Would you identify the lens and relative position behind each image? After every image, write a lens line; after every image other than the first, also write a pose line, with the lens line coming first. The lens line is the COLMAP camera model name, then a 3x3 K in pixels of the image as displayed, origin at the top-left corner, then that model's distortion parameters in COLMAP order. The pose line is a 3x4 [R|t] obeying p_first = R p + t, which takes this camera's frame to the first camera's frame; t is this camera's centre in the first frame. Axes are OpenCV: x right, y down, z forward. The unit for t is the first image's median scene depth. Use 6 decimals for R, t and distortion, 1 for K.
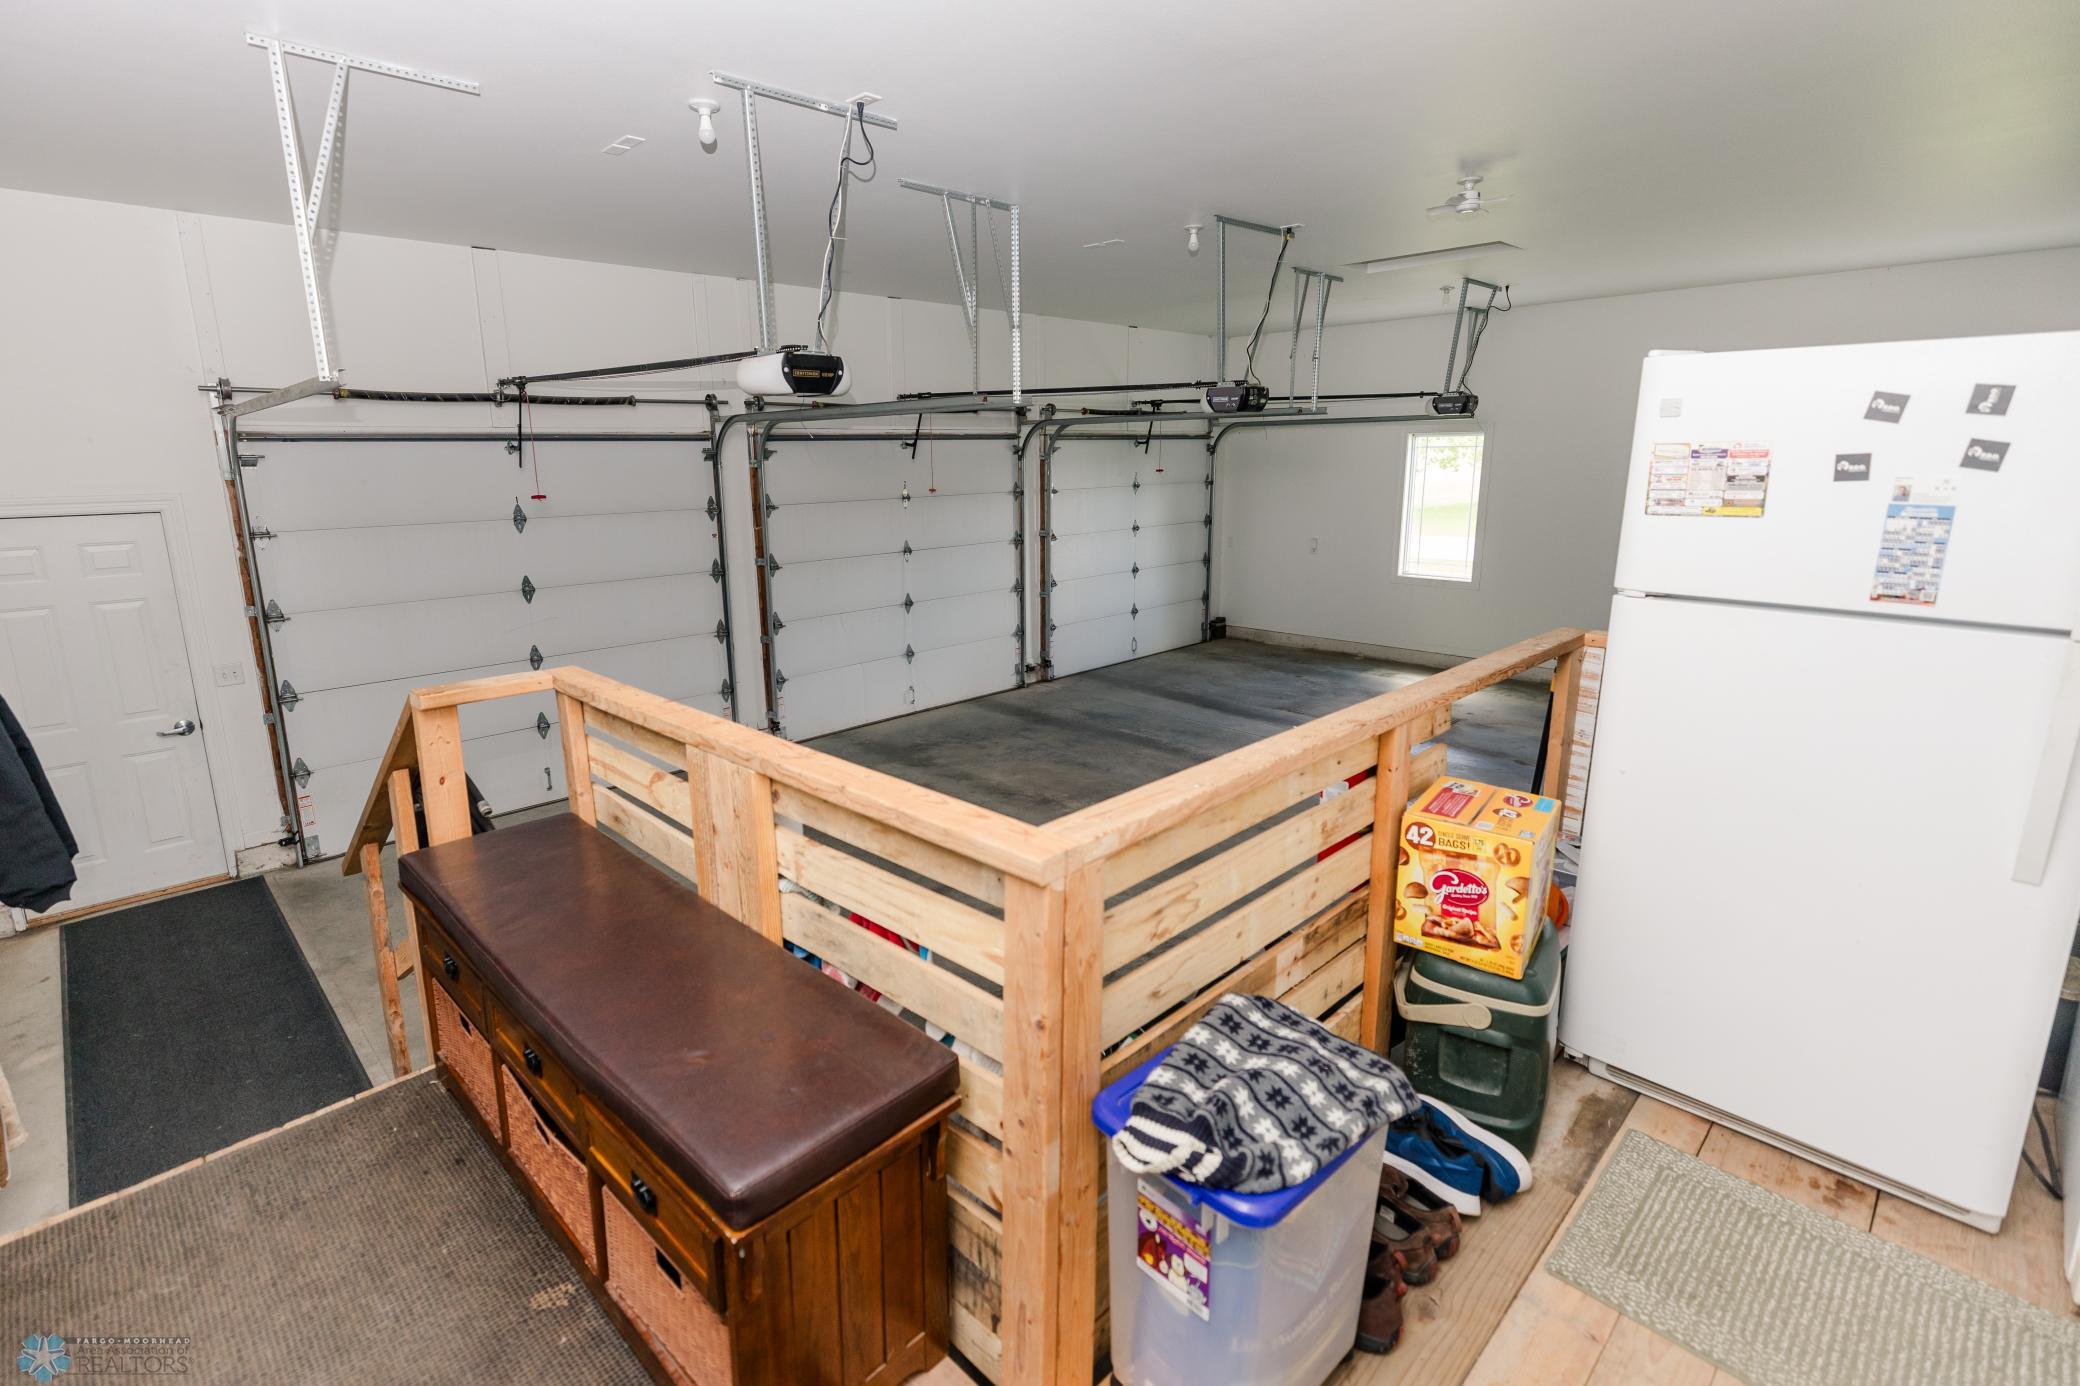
lens RADIAL K [[995.0, 0, 1038.0], [0, 995.0, 688.7], [0, 0, 1]] dist [0.002158, 0.000237]
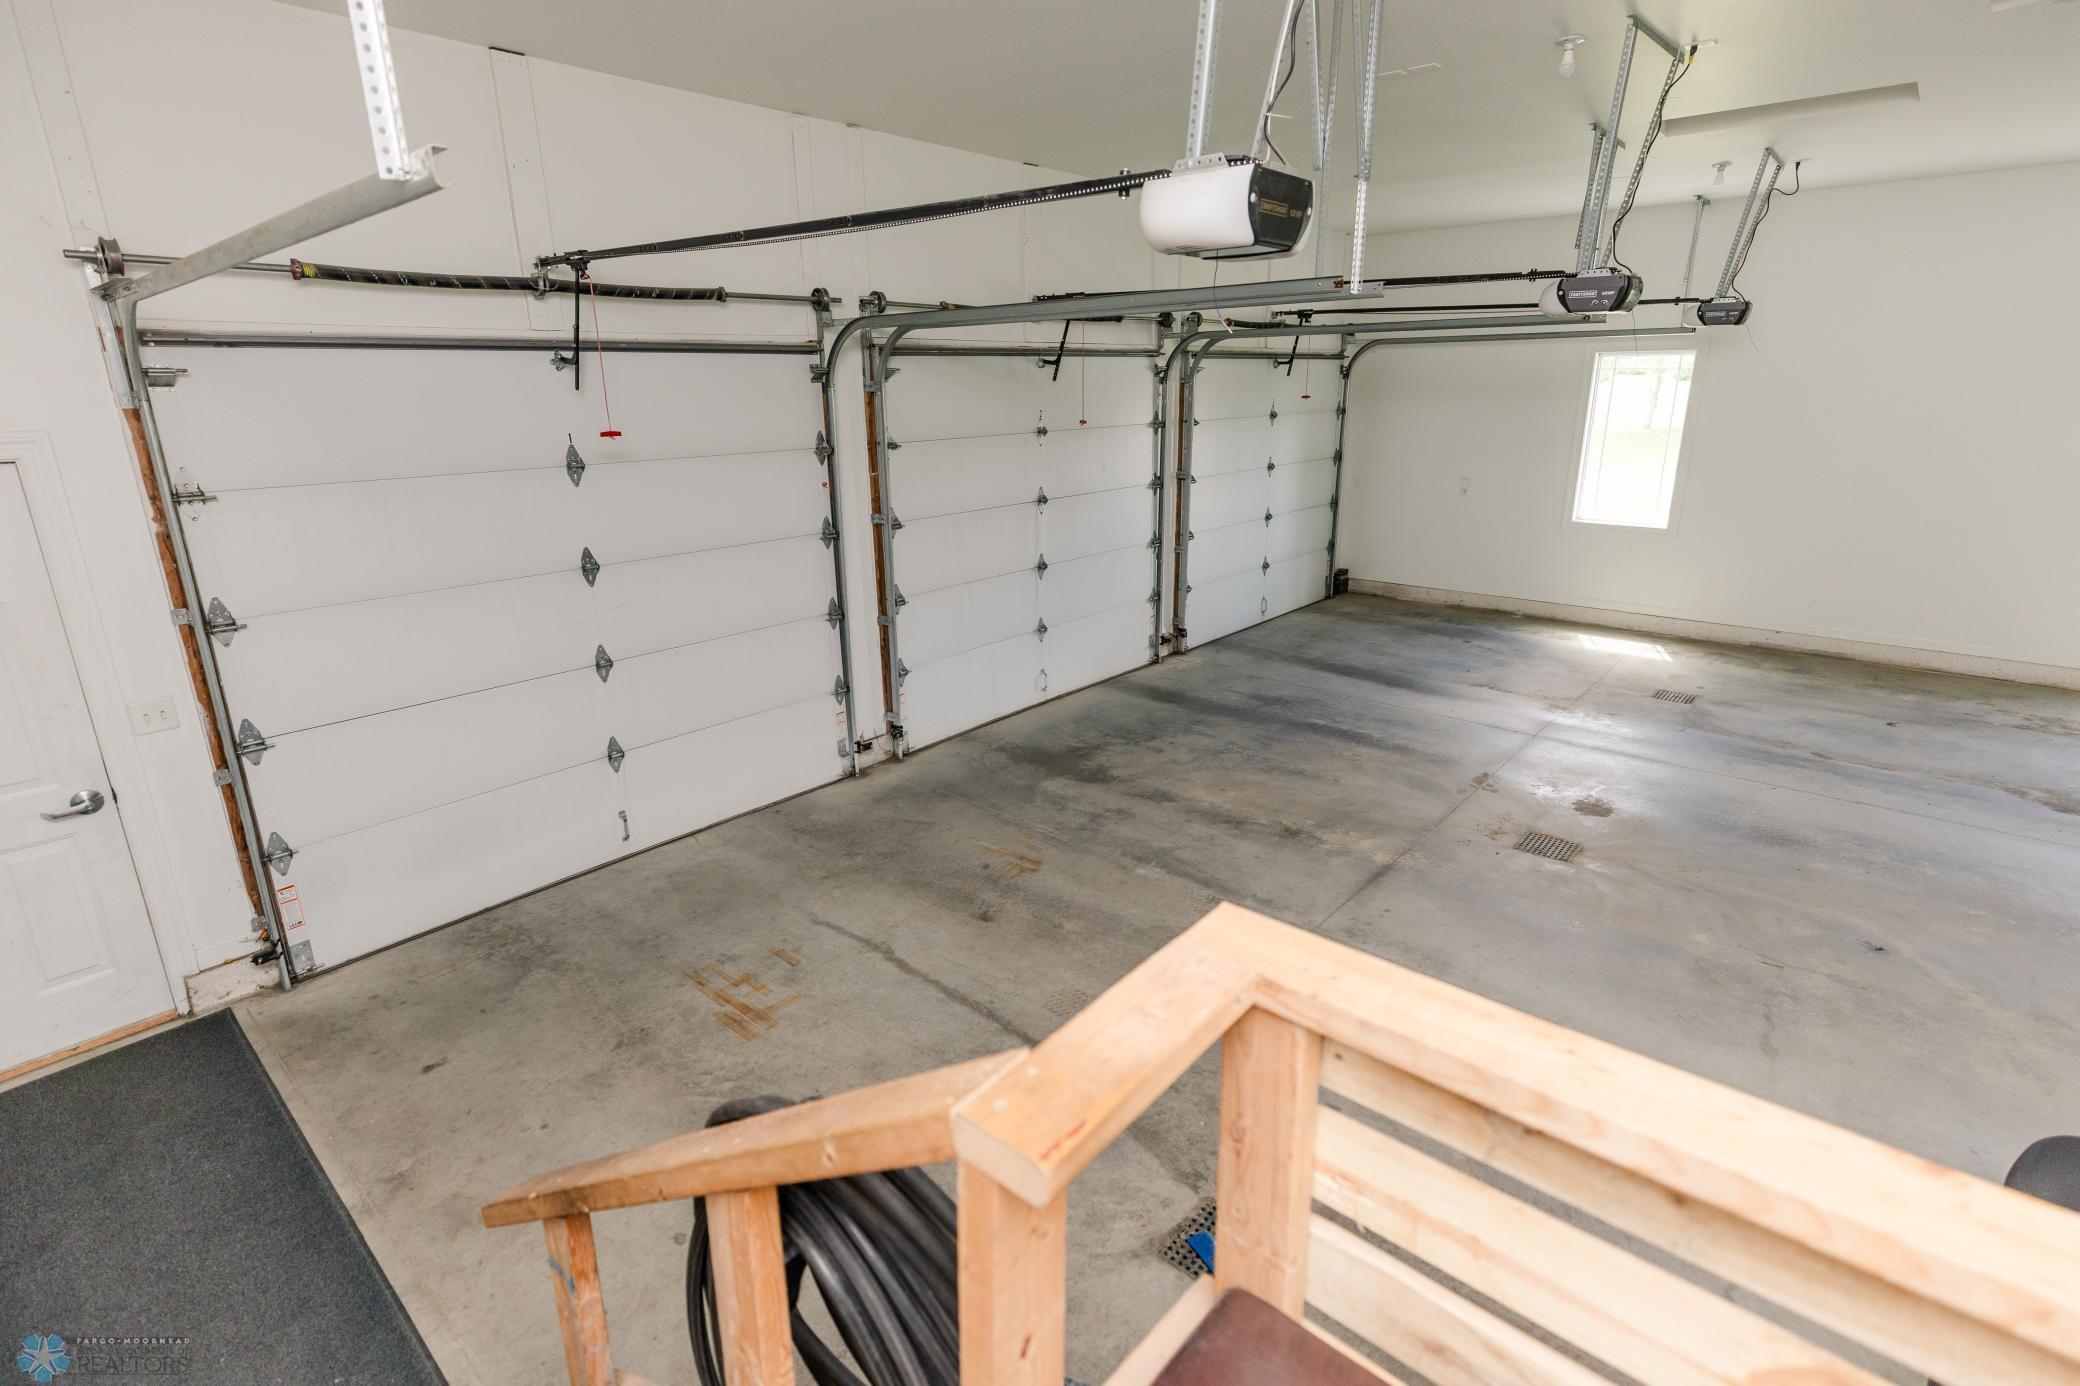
lens RADIAL K [[970.8, 0, 1040.3], [0, 970.8, 685.6], [0, 0, 1]] dist [0.002811, 0.000449]
pose [[0.996632, -0.023379, 0.078606, -0.224615], [0.017758, 0.997286, 0.071455, -0.053401], [-0.080064, -0.069819, 0.994342, 0.255661]]
